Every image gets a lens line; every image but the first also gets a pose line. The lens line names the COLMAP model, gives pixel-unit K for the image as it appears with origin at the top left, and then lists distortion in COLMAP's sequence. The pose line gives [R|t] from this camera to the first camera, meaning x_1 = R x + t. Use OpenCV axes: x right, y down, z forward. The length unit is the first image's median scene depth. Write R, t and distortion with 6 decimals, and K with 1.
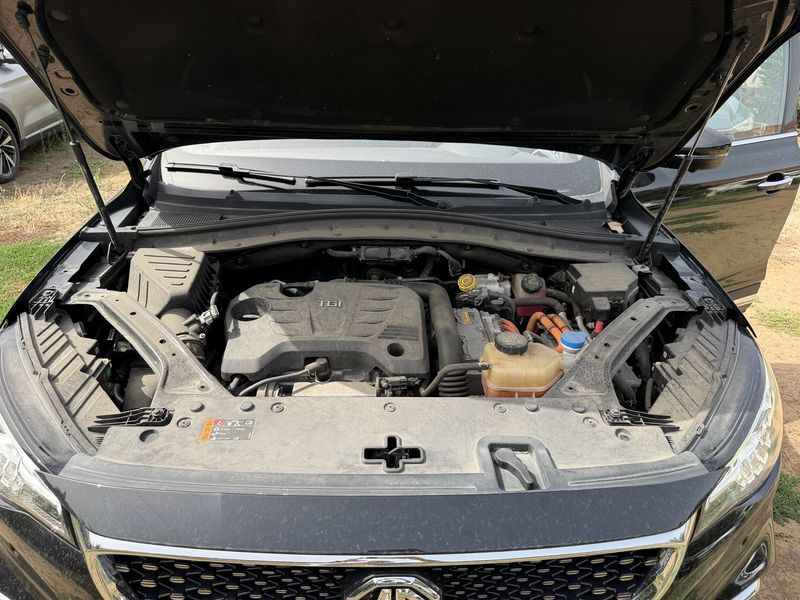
lens RADIAL K [[571.3, 0, 400.0], [0, 571.3, 300.0], [0, 0, 1]] dist [-0.002626, -0.003866]
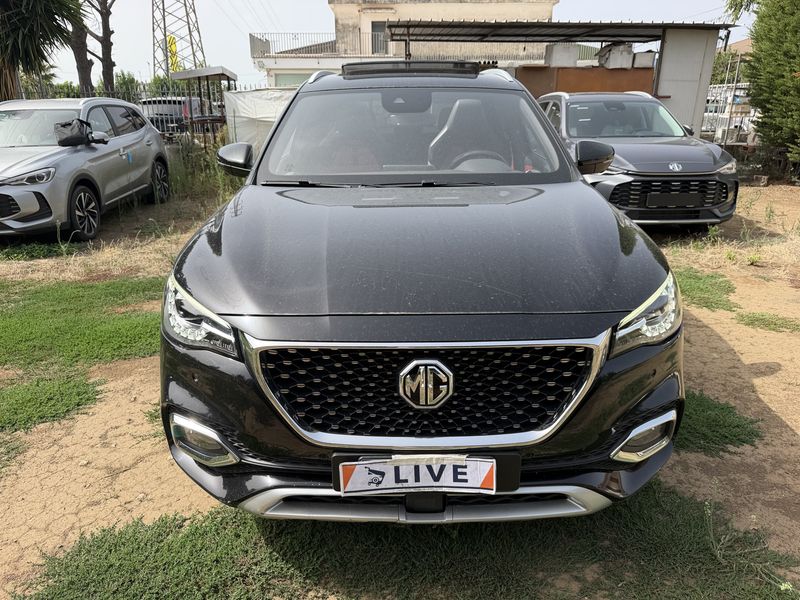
lens RADIAL K [[571.3, 0, 400.0], [0, 571.3, 300.0], [0, 0, 1]] dist [-0.002626, -0.003866]
pose [[0.998506, -0.024208, -0.048982, -0.000046], [0.017722, 0.991517, -0.128763, 0.124922], [0.051684, 0.127702, 0.990465, -0.180127]]
